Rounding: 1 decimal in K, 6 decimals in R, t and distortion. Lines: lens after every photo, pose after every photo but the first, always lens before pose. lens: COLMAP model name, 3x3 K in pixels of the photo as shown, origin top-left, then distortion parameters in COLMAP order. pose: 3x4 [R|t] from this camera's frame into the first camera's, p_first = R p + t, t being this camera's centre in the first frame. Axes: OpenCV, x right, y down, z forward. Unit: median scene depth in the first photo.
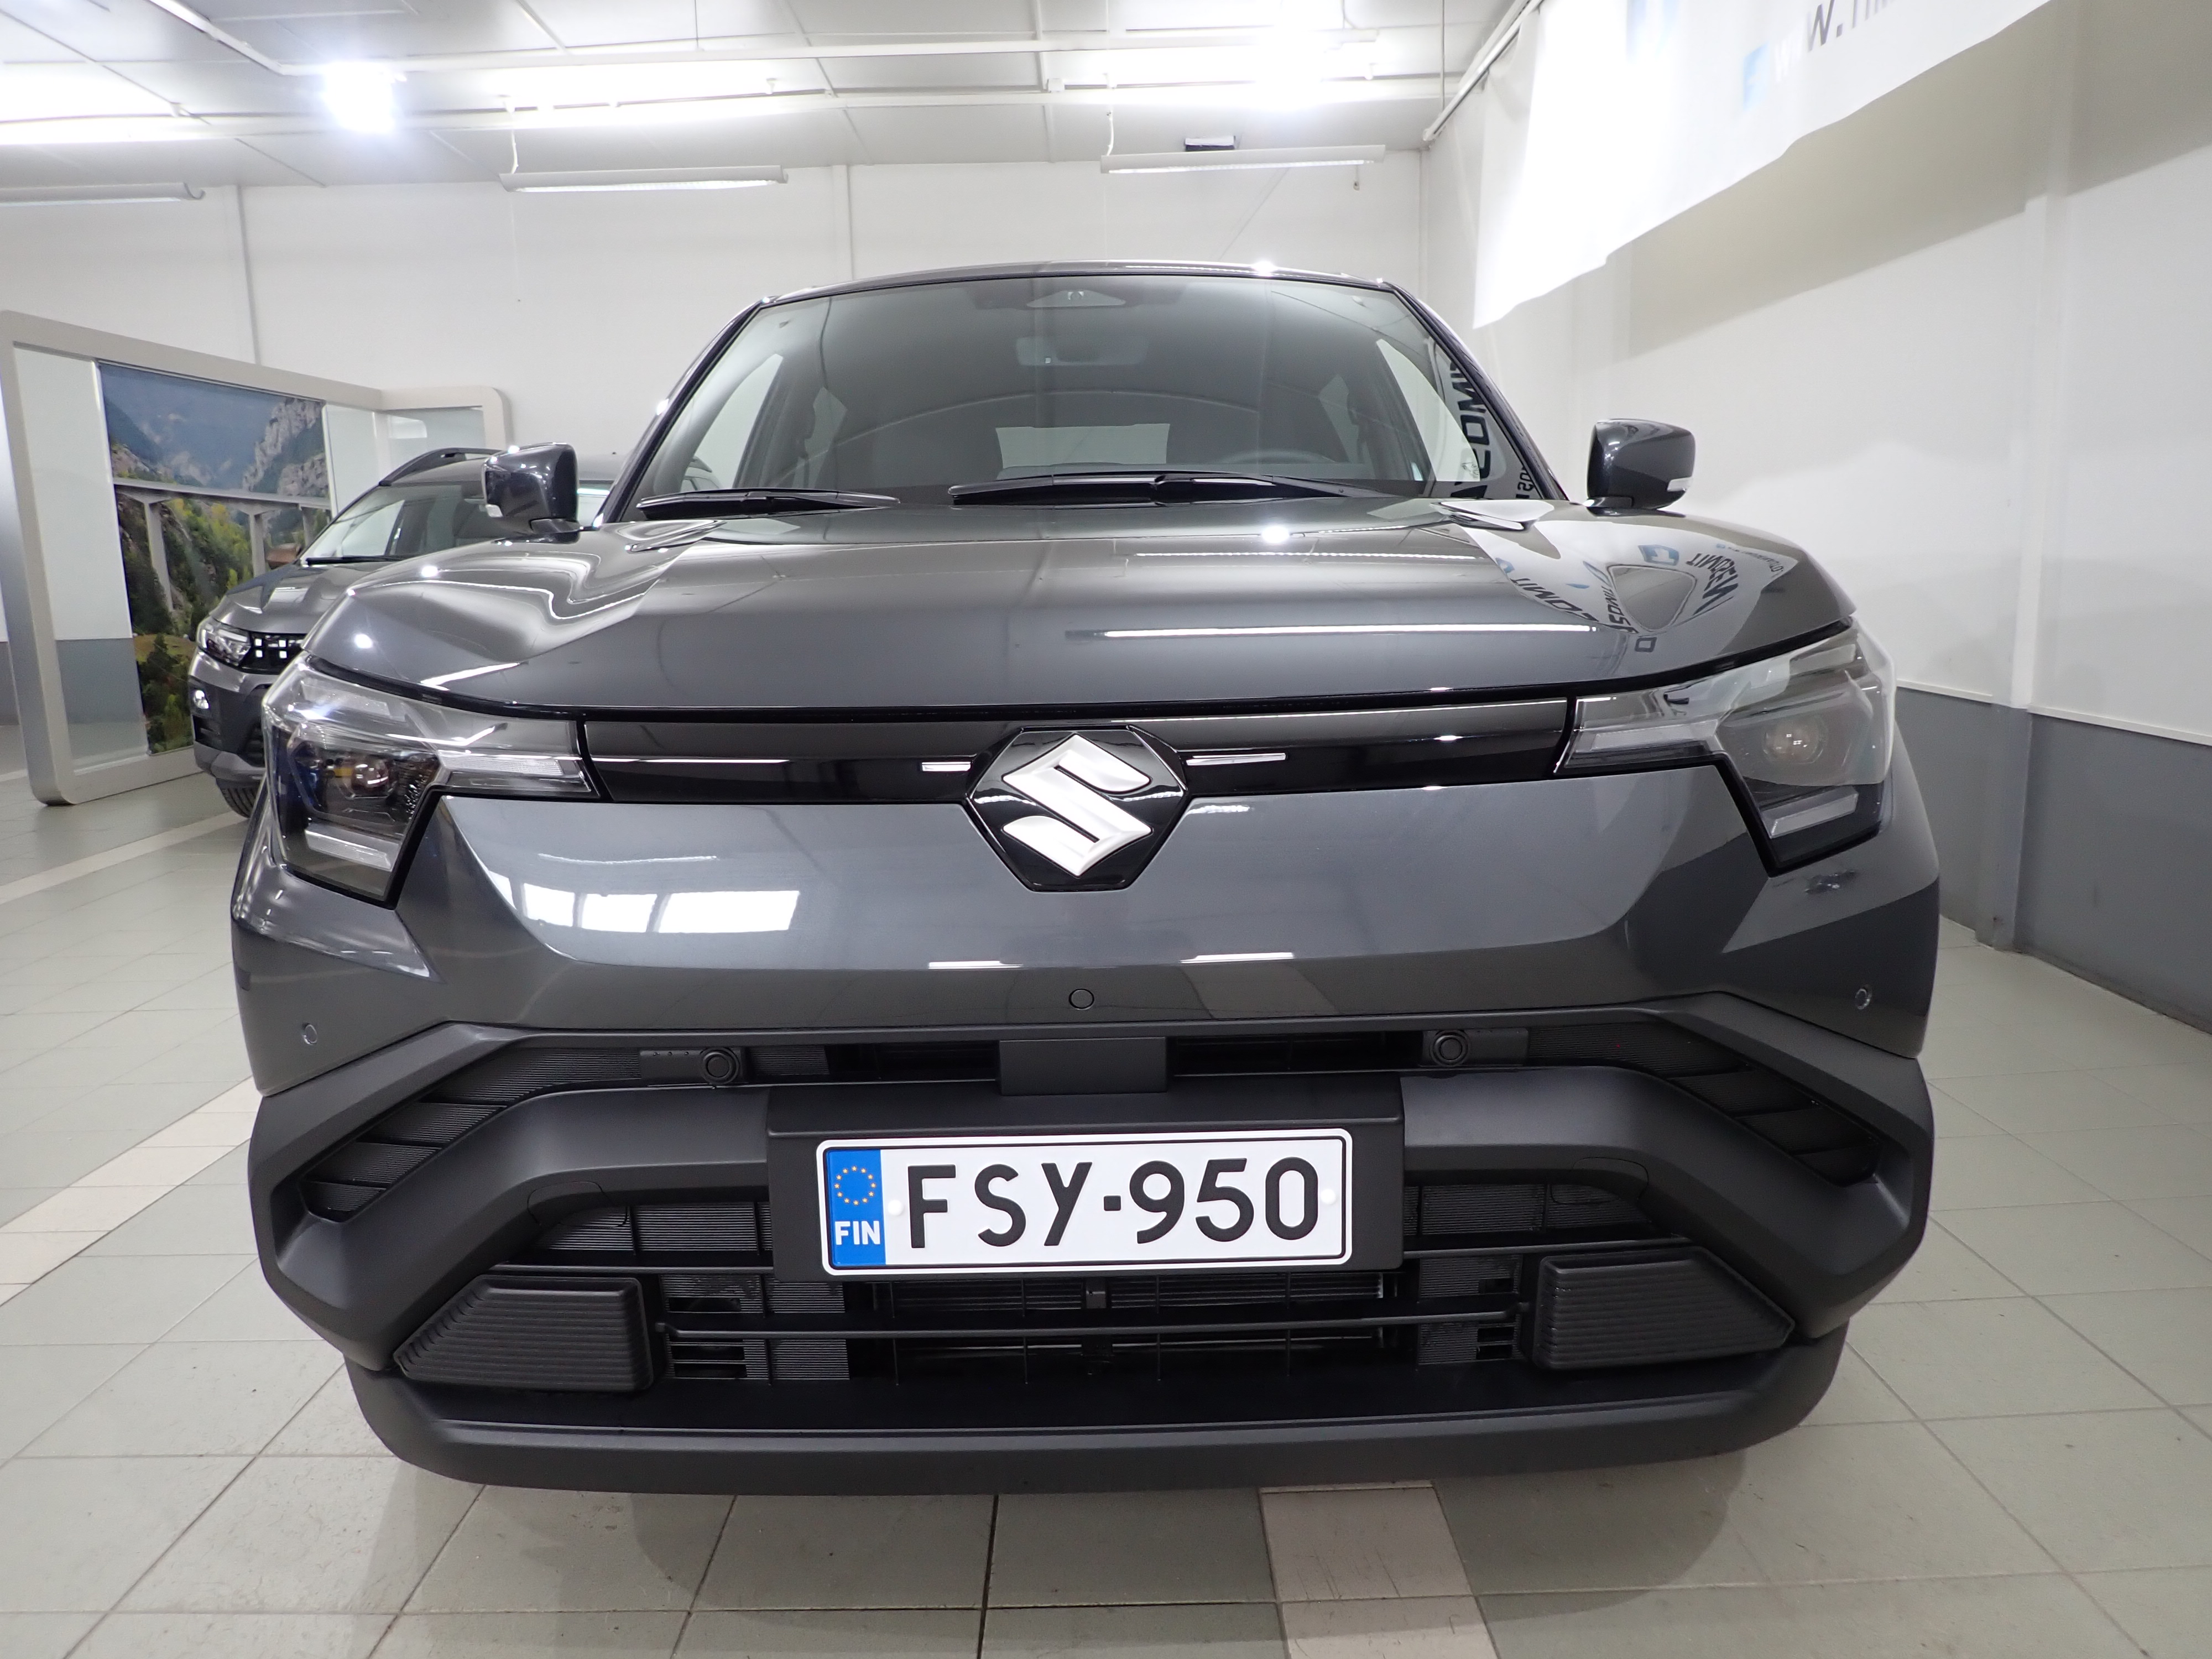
lens RADIAL K [[1598.9, 0, 1101.7], [0, 1598.9, 808.5], [0, 0, 1]] dist [0.002009, -0.007928]
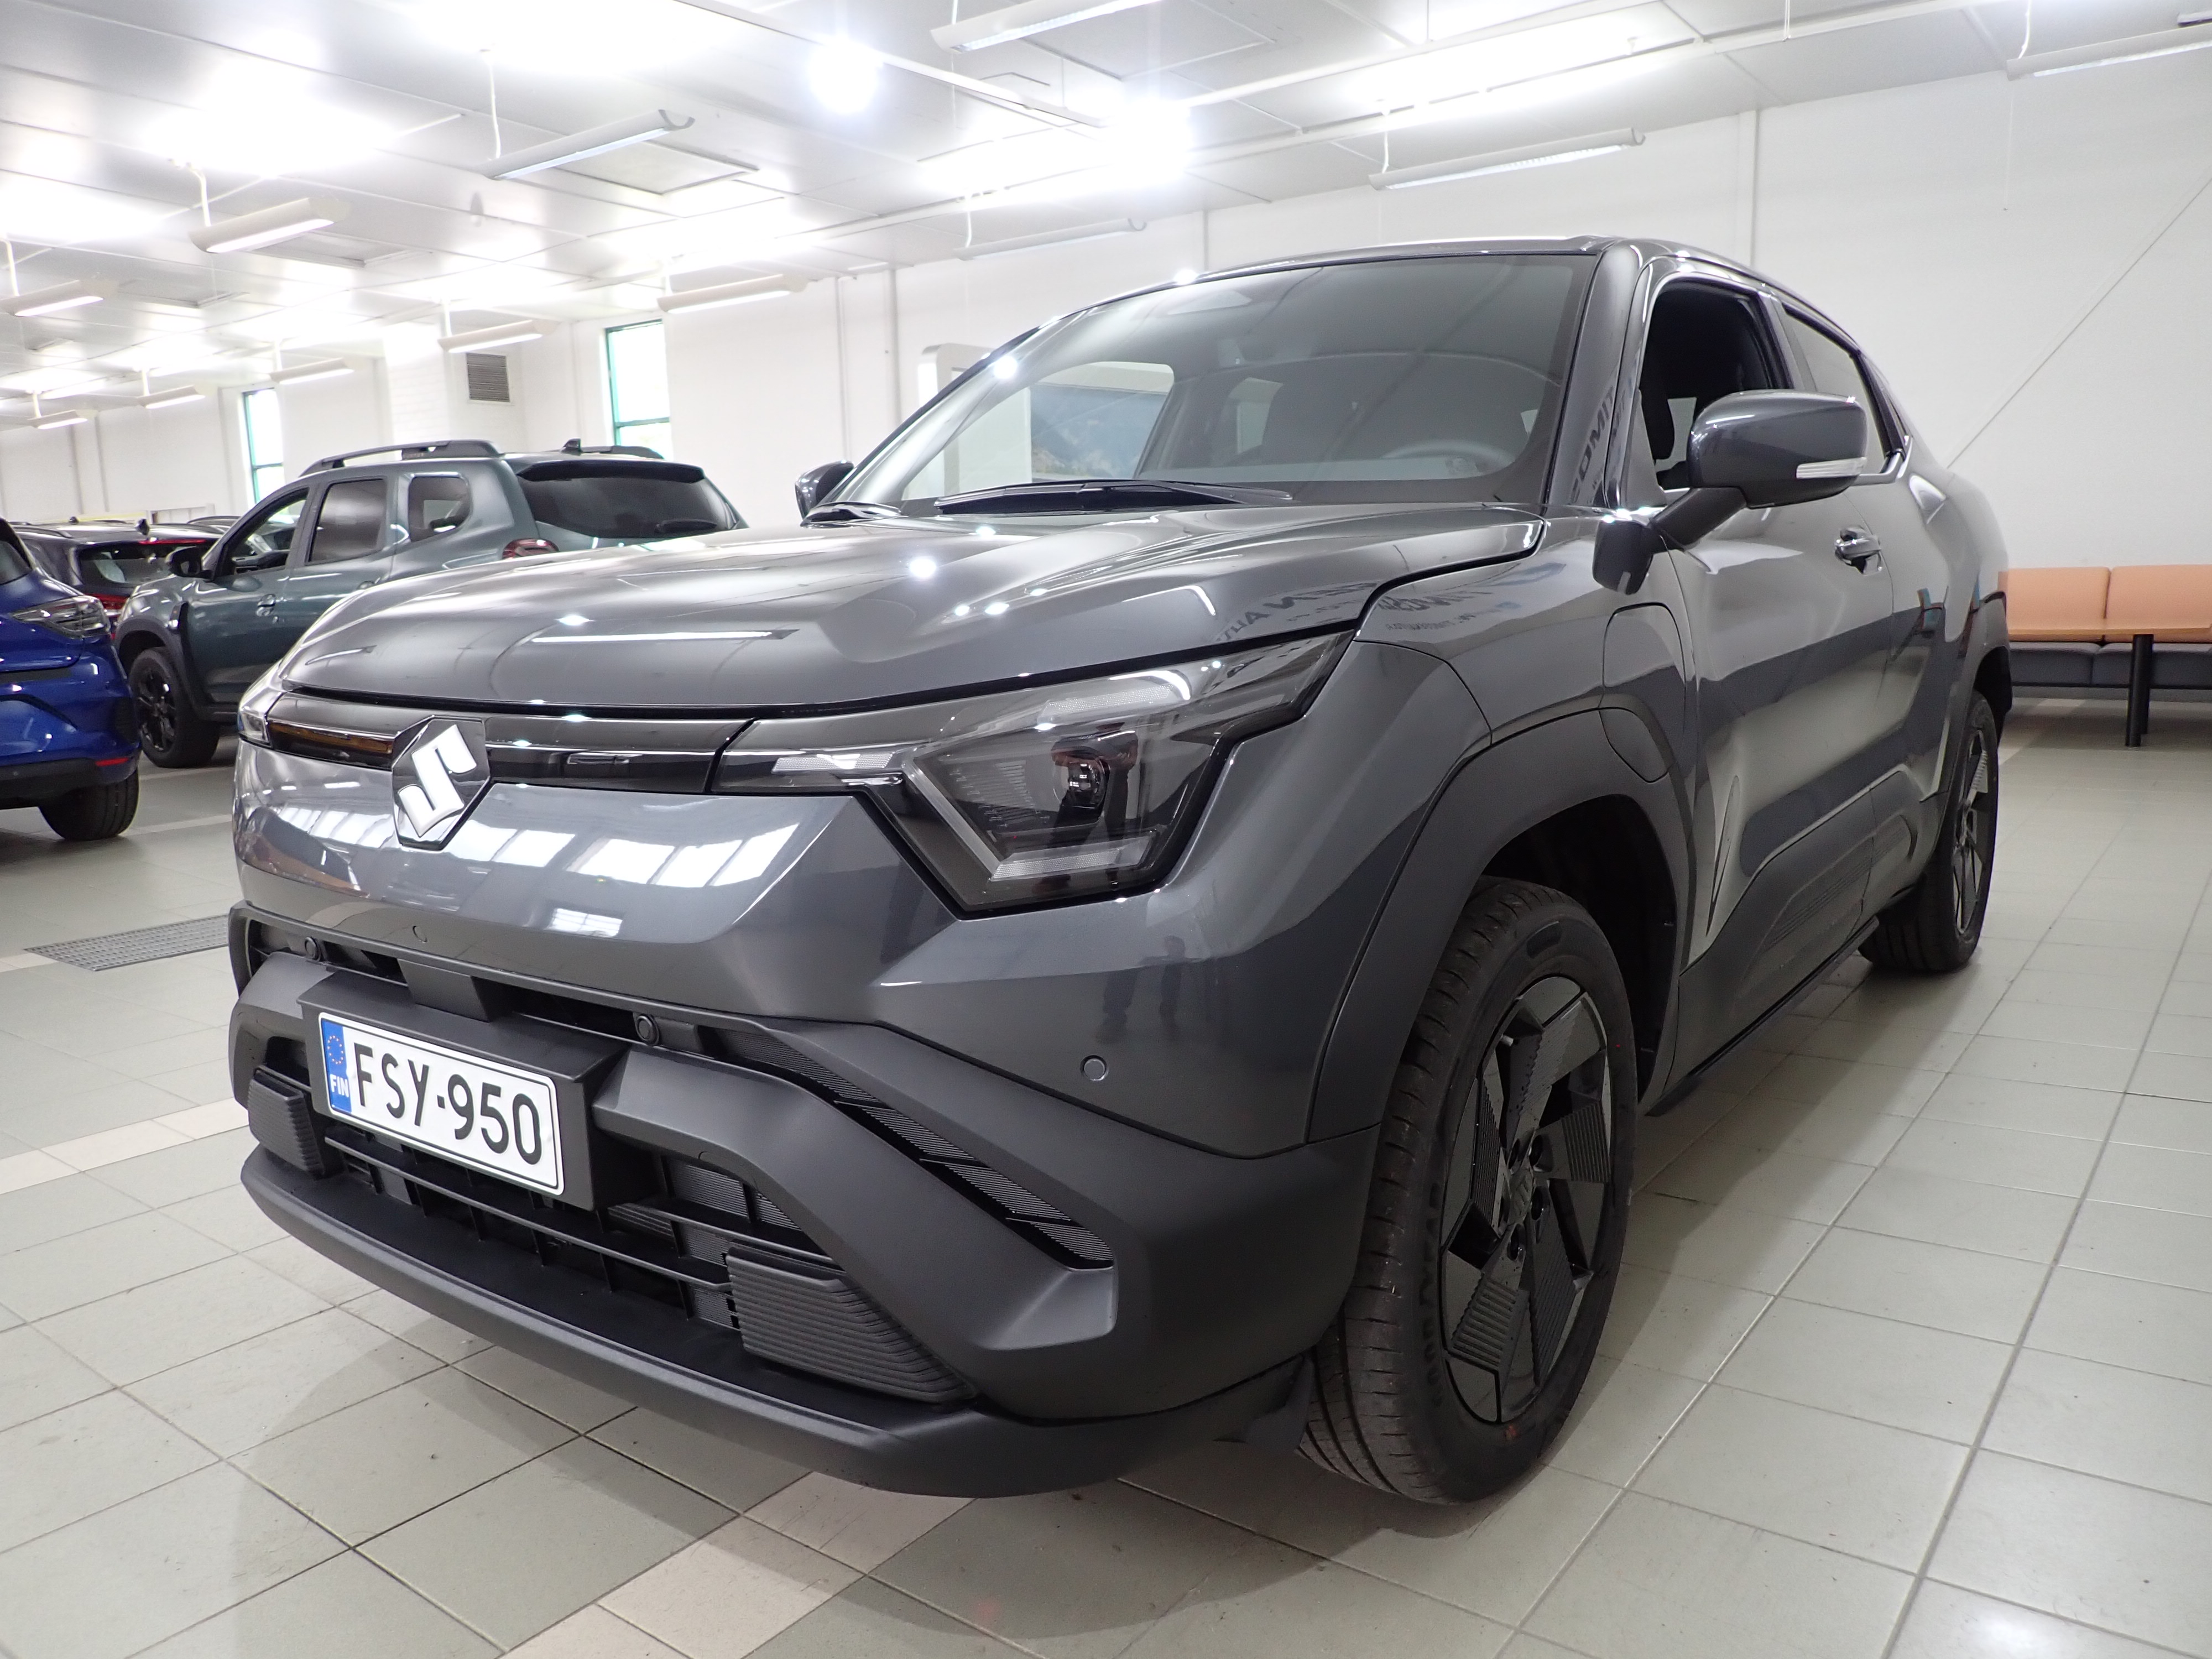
lens RADIAL K [[1647.6, 0, 1106.0], [0, 1647.6, 829.5], [0, 0, 1]] dist [-0.049472, 0.033966]
pose [[0.796744, 0.099966, -0.595991, 1.150874], [-0.086075, 0.994940, 0.051814, -0.074480], [0.598156, 0.010017, 0.801317, 0.285543]]
